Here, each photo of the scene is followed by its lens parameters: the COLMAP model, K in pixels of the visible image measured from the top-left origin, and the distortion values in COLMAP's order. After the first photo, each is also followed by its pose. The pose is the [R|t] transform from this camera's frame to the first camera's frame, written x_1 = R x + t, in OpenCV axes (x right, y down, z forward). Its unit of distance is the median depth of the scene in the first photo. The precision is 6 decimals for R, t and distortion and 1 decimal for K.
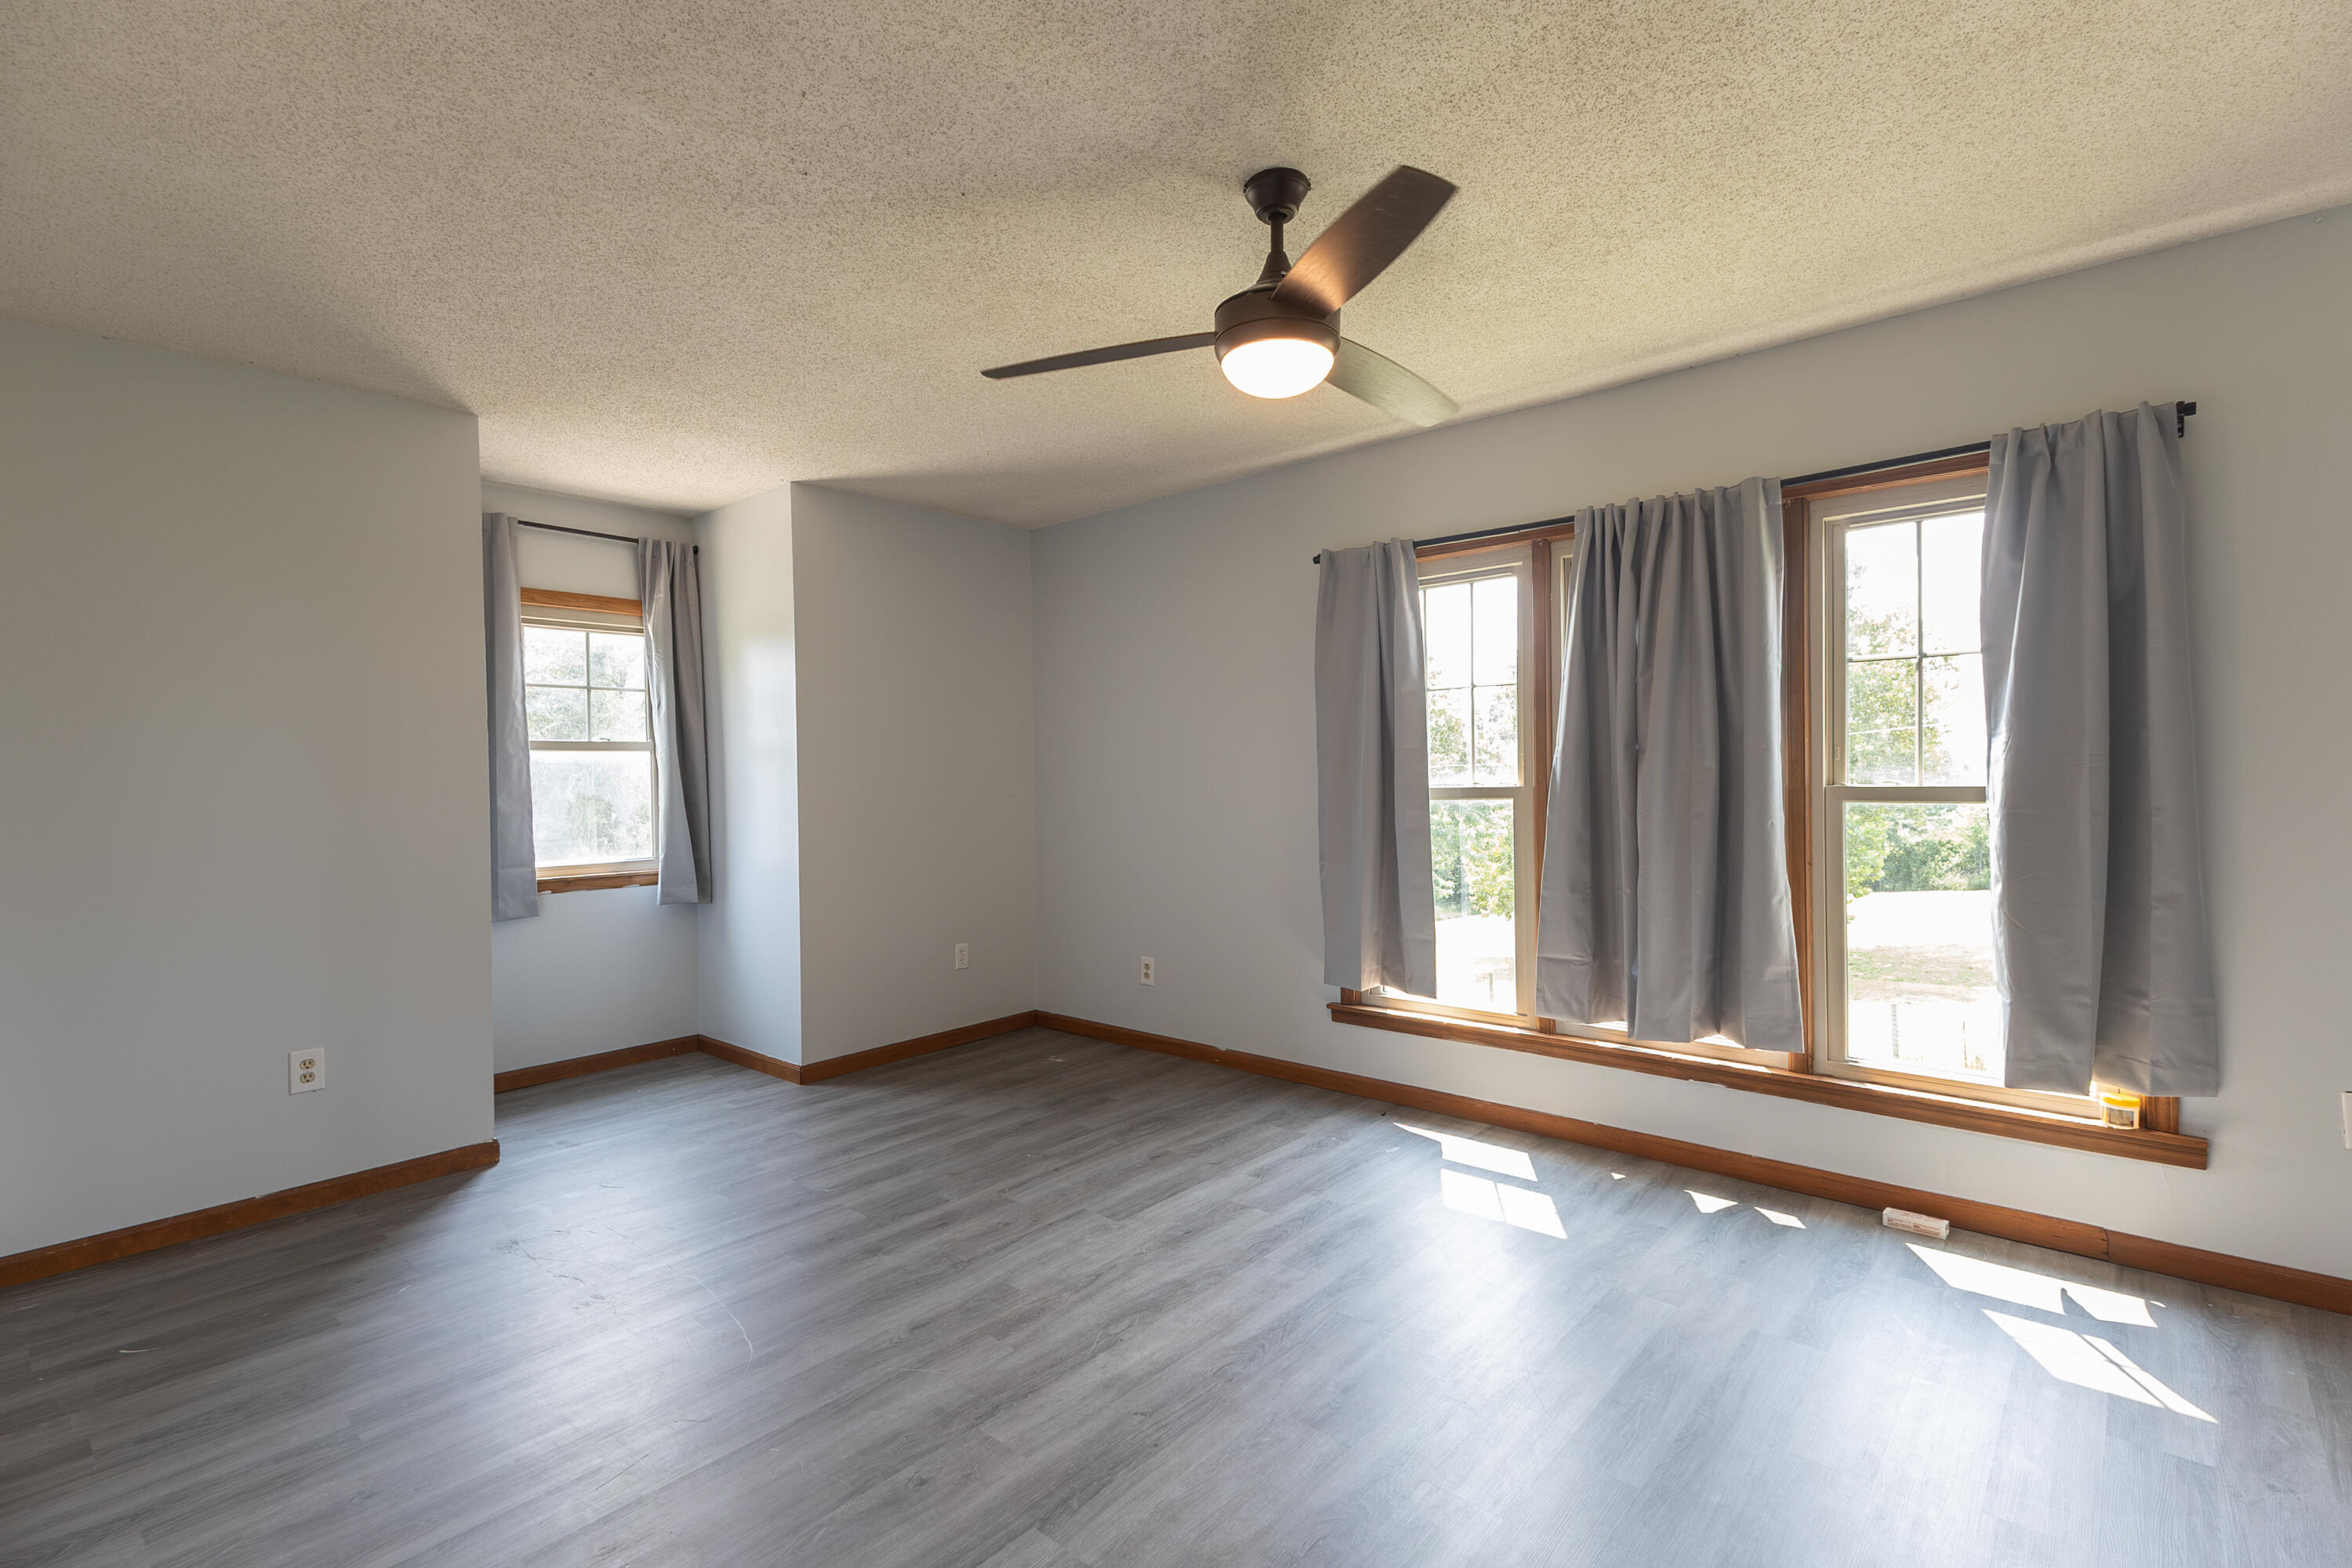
lens RADIAL K [[1075.4, 0, 1178.4], [0, 1075.4, 784.4], [0, 0, 1]] dist [0.016276, -0.001367]
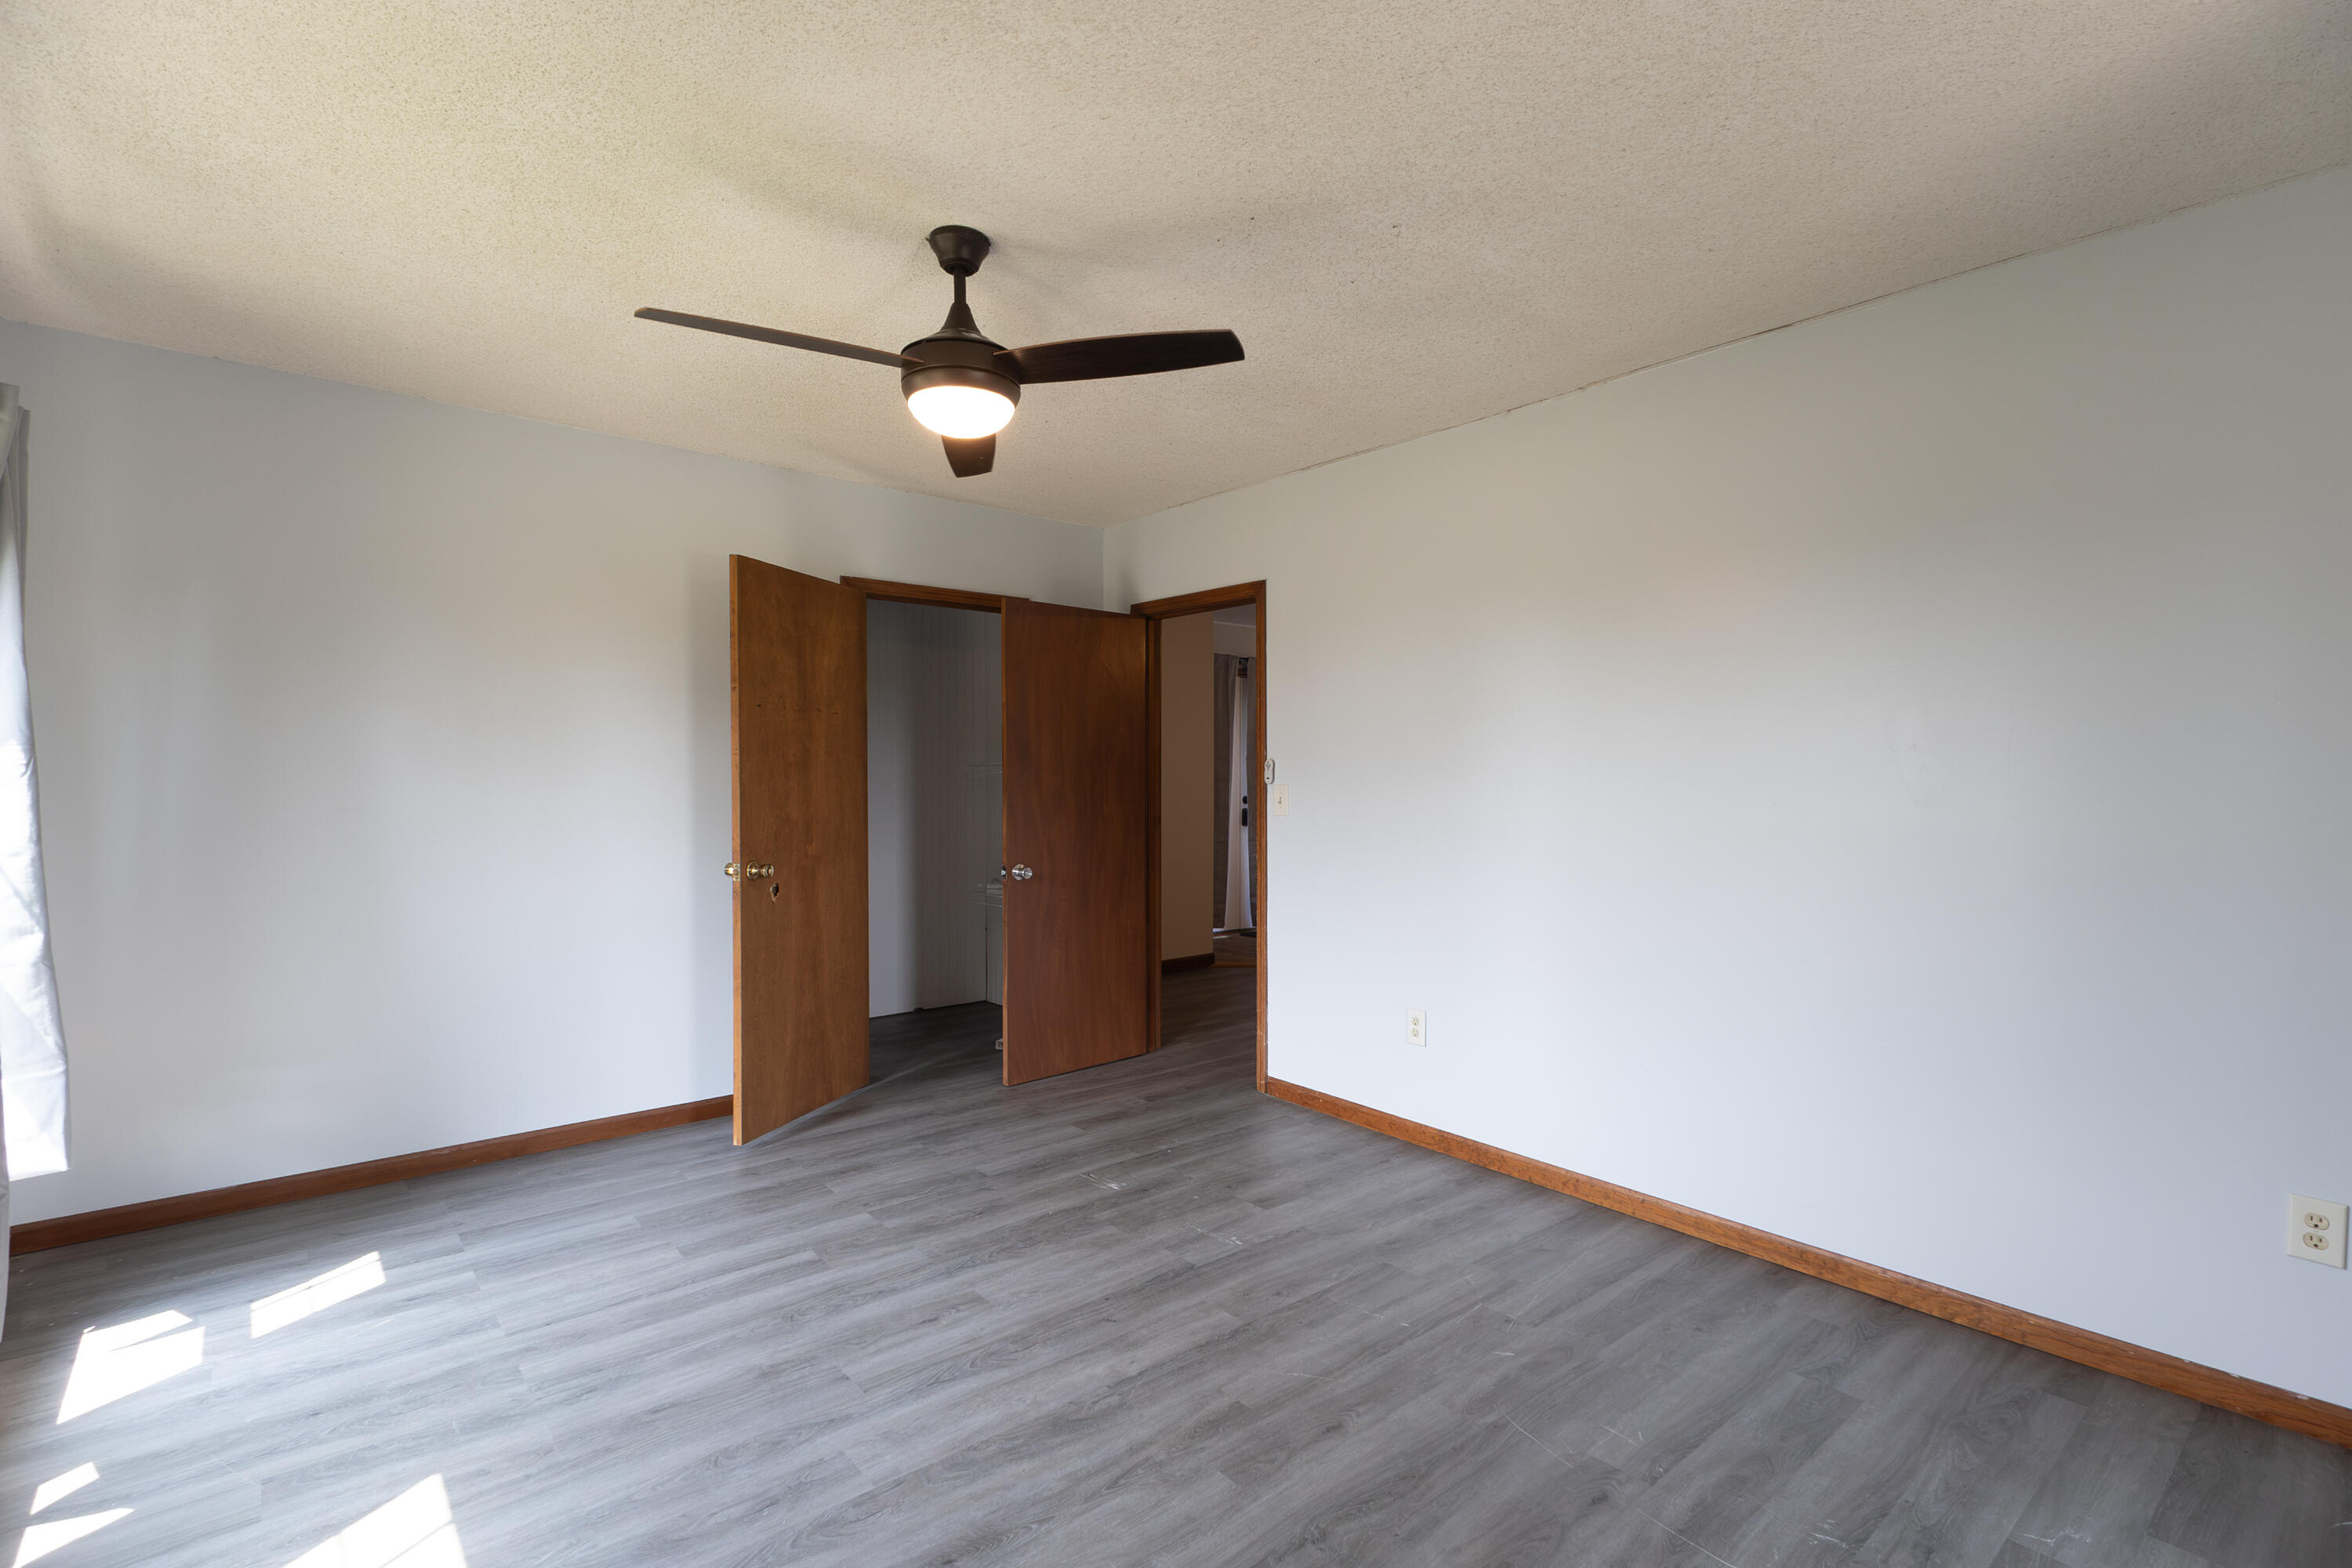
lens RADIAL K [[1075.4, 0, 1175.6], [0, 1075.4, 787.2], [0, 0, 1]] dist [0.016276, -0.001367]
pose [[-0.989287, 0.013835, 0.145327, -0.259579], [0.015354, 0.999839, 0.009335, -0.019198], [-0.145174, 0.011466, -0.989340, 1.952793]]
